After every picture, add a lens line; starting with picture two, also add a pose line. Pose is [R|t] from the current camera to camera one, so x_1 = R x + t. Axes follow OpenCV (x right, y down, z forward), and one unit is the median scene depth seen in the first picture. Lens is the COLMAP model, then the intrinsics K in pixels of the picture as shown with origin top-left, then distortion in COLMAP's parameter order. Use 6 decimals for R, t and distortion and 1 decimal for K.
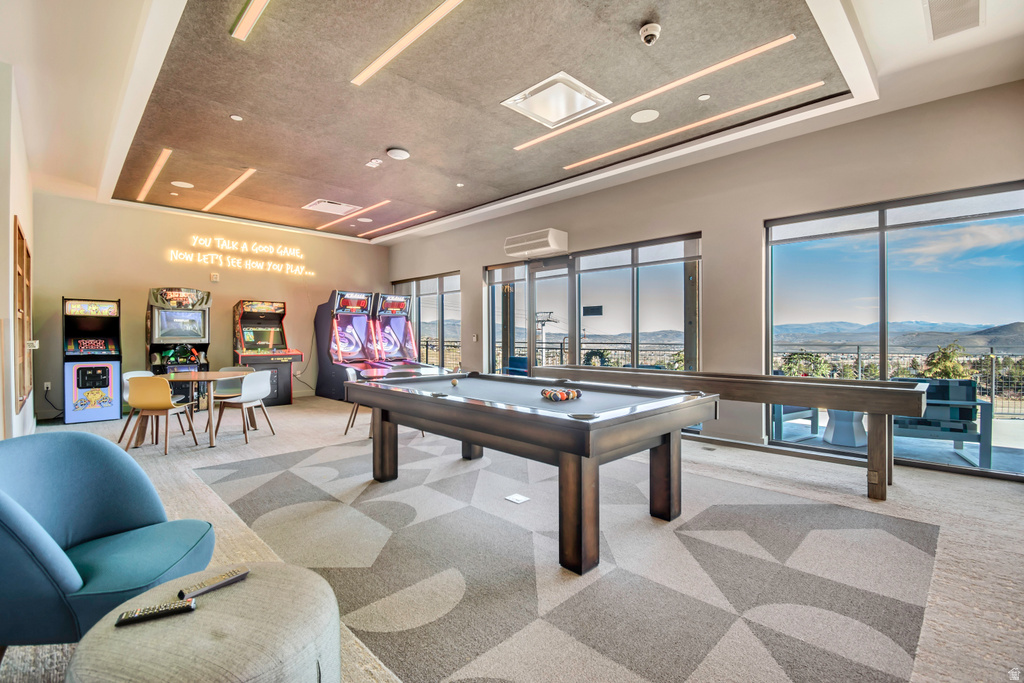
lens RADIAL K [[458.1, 0, 516.3], [0, 458.1, 337.8], [0, 0, 1]] dist [0.018645, -0.020815]
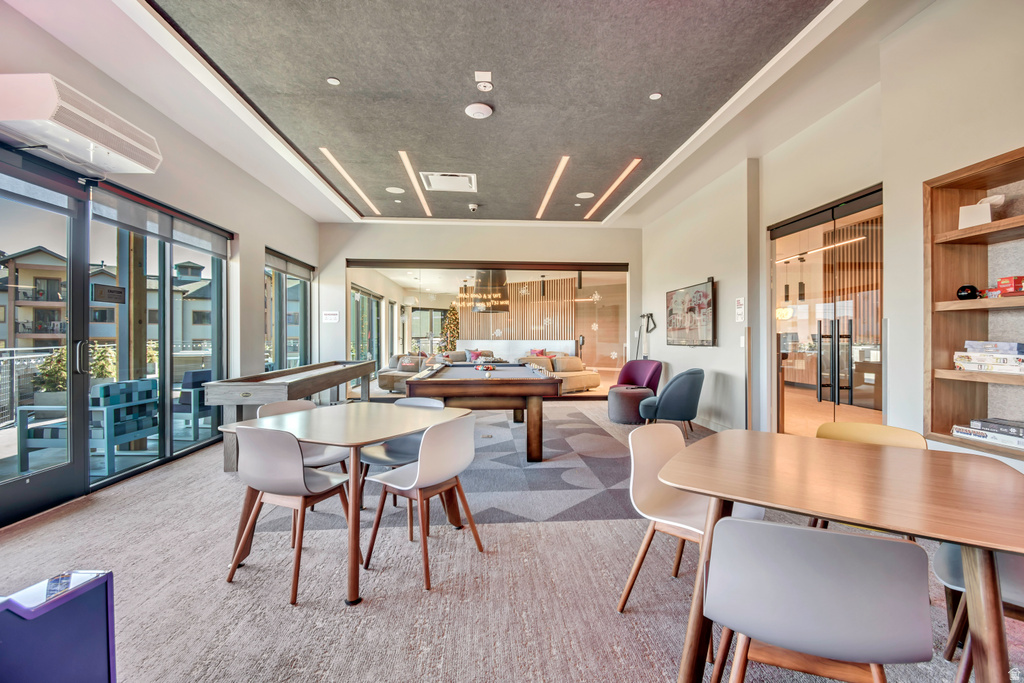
lens RADIAL K [[458.1, 0, 516.3], [0, 458.1, 337.8], [0, 0, 1]] dist [0.018645, -0.020815]
pose [[-0.756088, -0.000441, 0.654470, -0.527742], [0.003269, 0.999985, 0.004451, -0.004158], [-0.654462, 0.005505, -0.756075, 0.993843]]
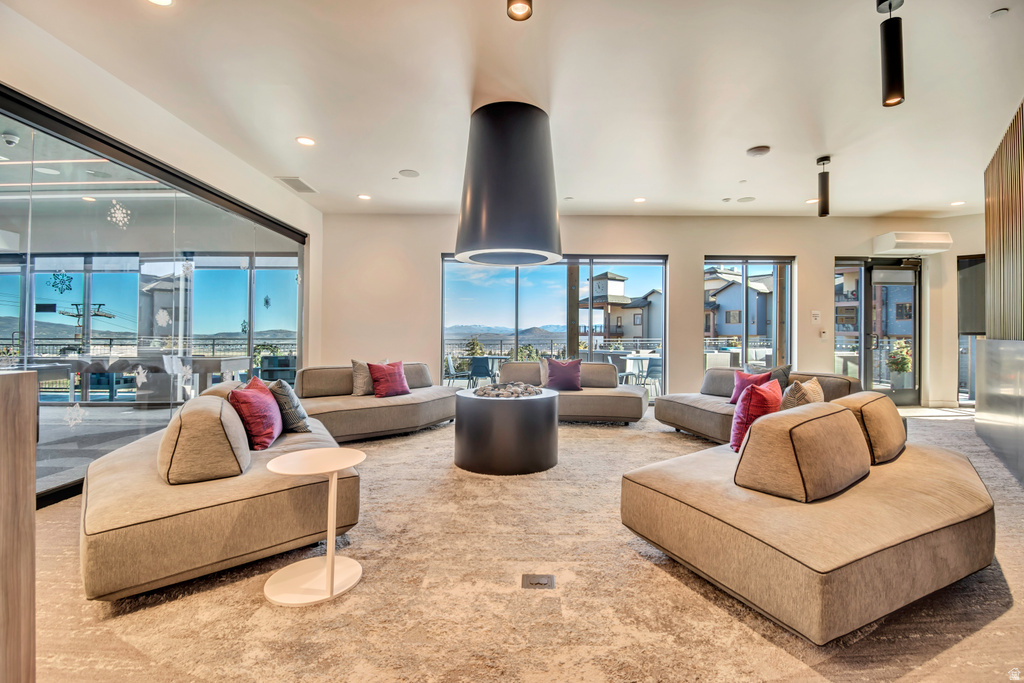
lens RADIAL K [[458.1, 0, 516.3], [0, 458.1, 337.8], [0, 0, 1]] dist [0.018645, -0.020815]
pose [[0.693781, -0.001291, 0.720184, 0.145386], [0.001390, 0.999999, 0.000454, 0.012767], [-0.720184, 0.000687, 0.693782, -0.516735]]
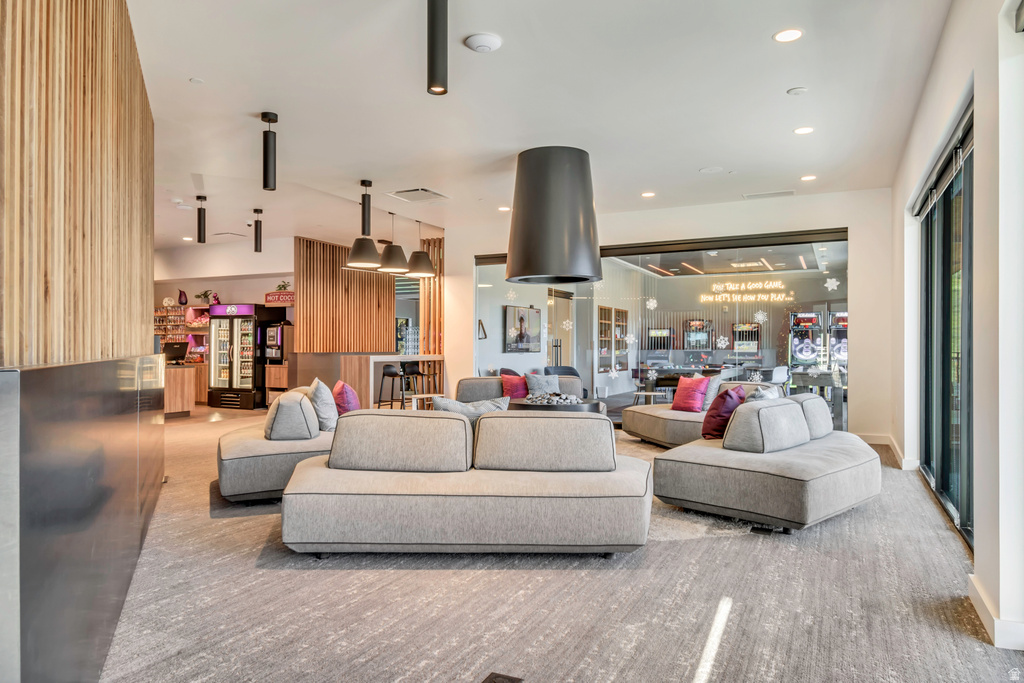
lens RADIAL K [[664.4, 0, 512.0], [0, 664.4, 341.5], [0, 0, 1]] dist [0.000080, -0.000087]
pose [[0.322983, -0.011604, -0.946334, 1.346314], [-0.002435, 0.999911, -0.013092, 0.010153], [0.946402, 0.006533, 0.322926, -0.443399]]
